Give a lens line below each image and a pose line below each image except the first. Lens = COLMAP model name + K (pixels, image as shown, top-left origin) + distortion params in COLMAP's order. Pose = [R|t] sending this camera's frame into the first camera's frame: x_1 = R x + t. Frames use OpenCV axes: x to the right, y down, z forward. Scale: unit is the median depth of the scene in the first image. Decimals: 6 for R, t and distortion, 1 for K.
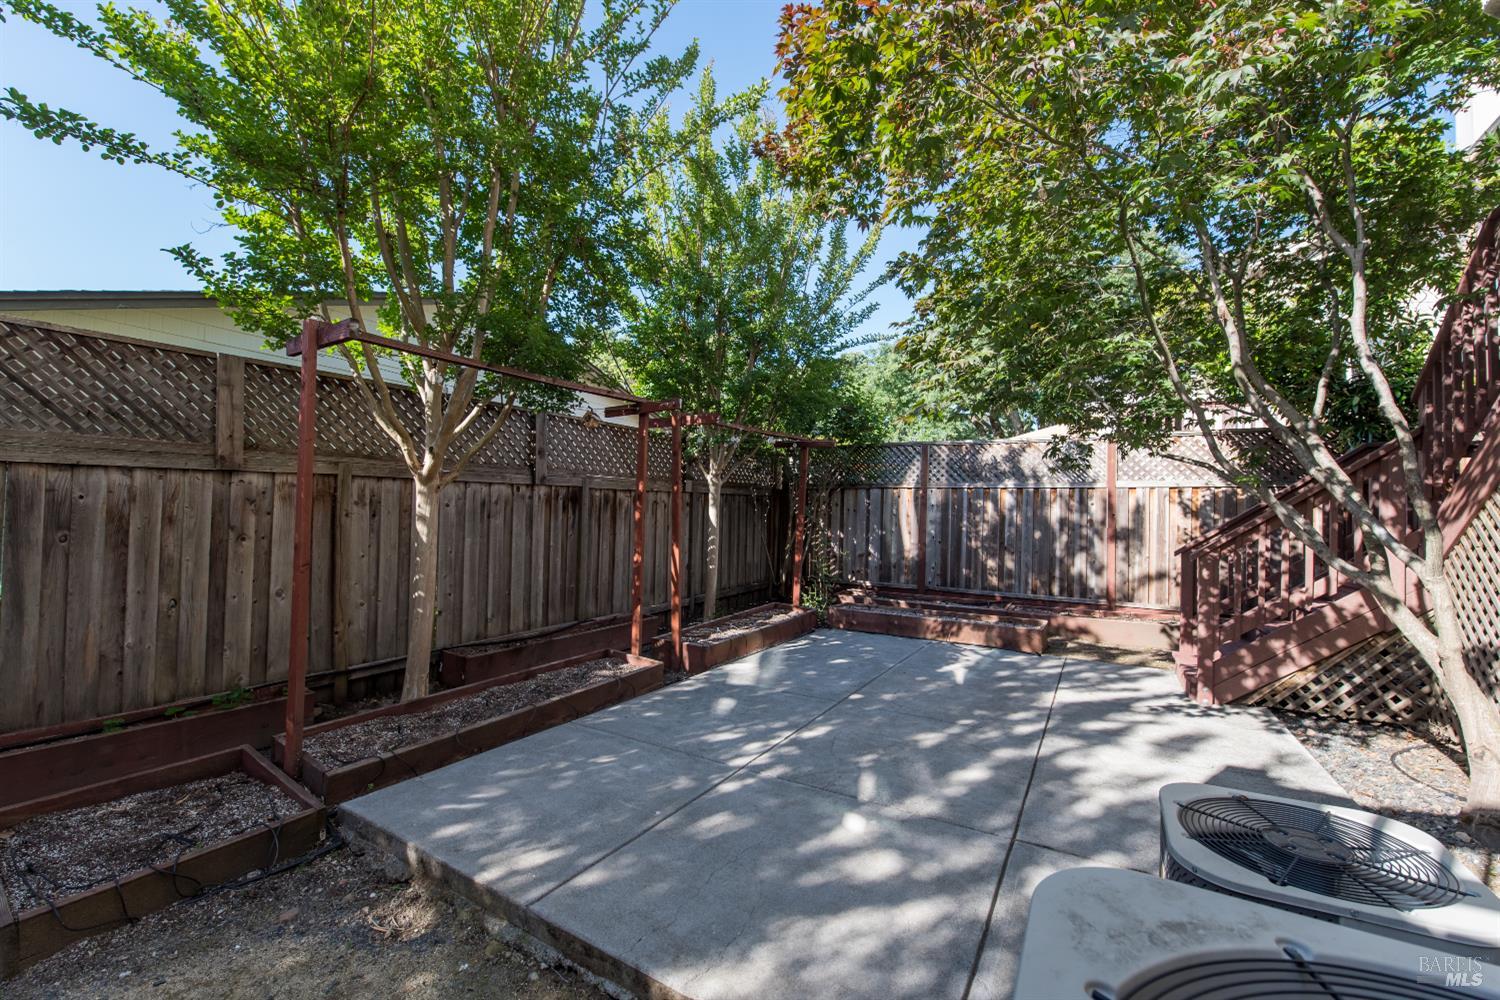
lens RADIAL K [[587.6, 0, 747.0], [0, 587.6, 504.5], [0, 0, 1]] dist [0.000684, 0.000068]
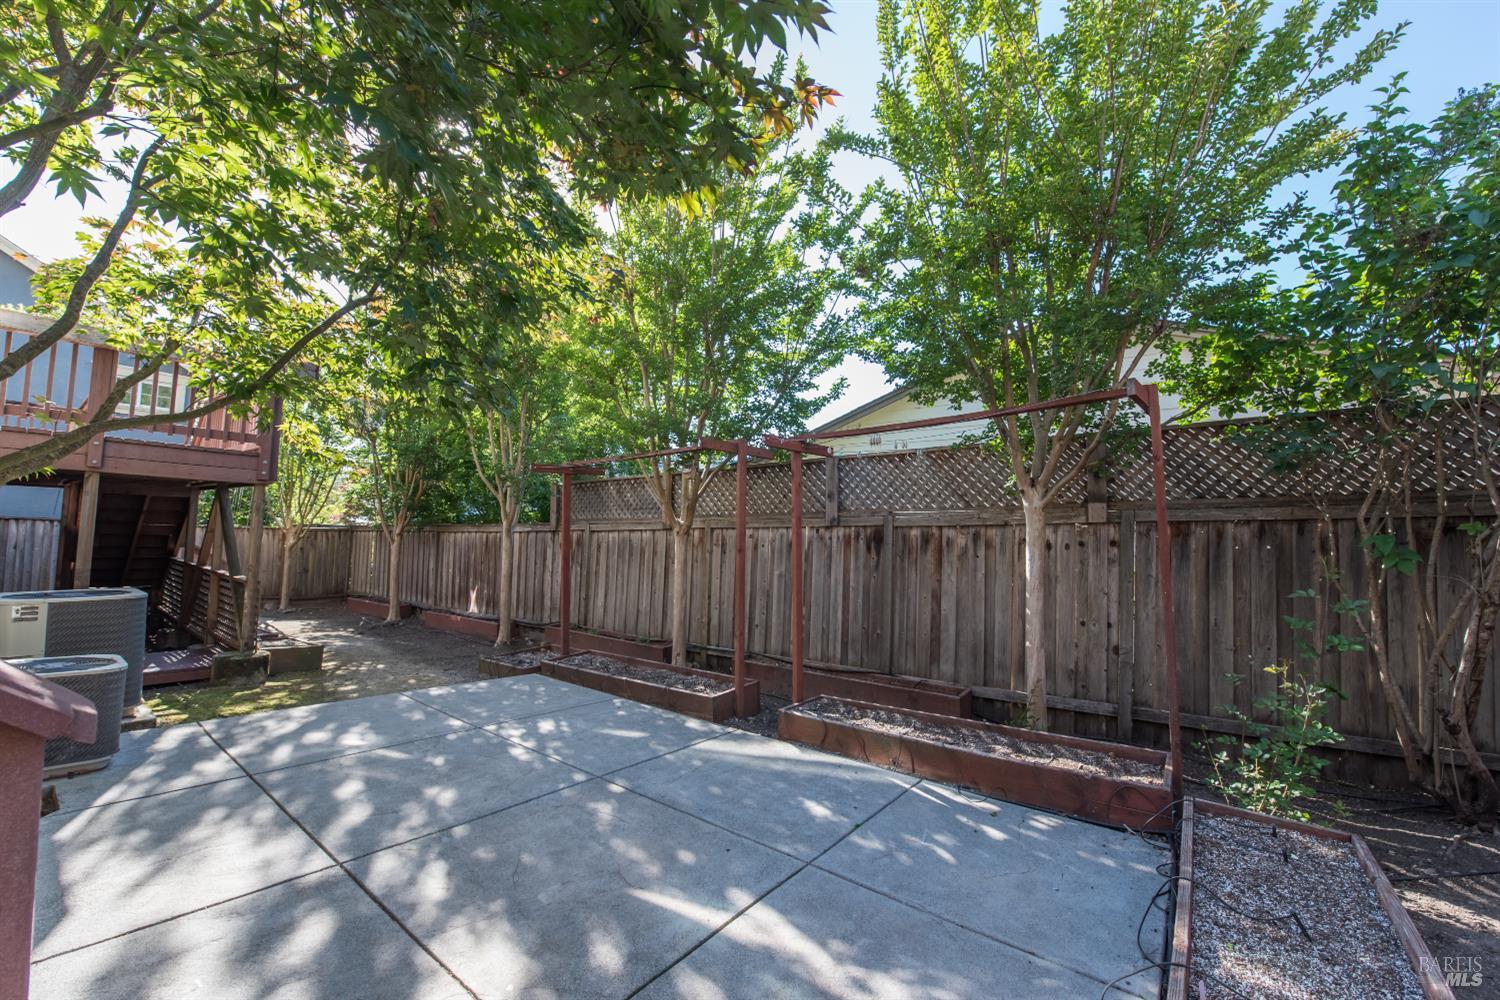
lens RADIAL K [[587.6, 0, 747.0], [0, 587.6, 504.5], [0, 0, 1]] dist [0.000684, 0.000068]
pose [[-0.115058, -0.085473, -0.989675, 1.119873], [0.001429, 0.996276, -0.086209, 0.027365], [0.993358, -0.011333, -0.114507, 1.477860]]
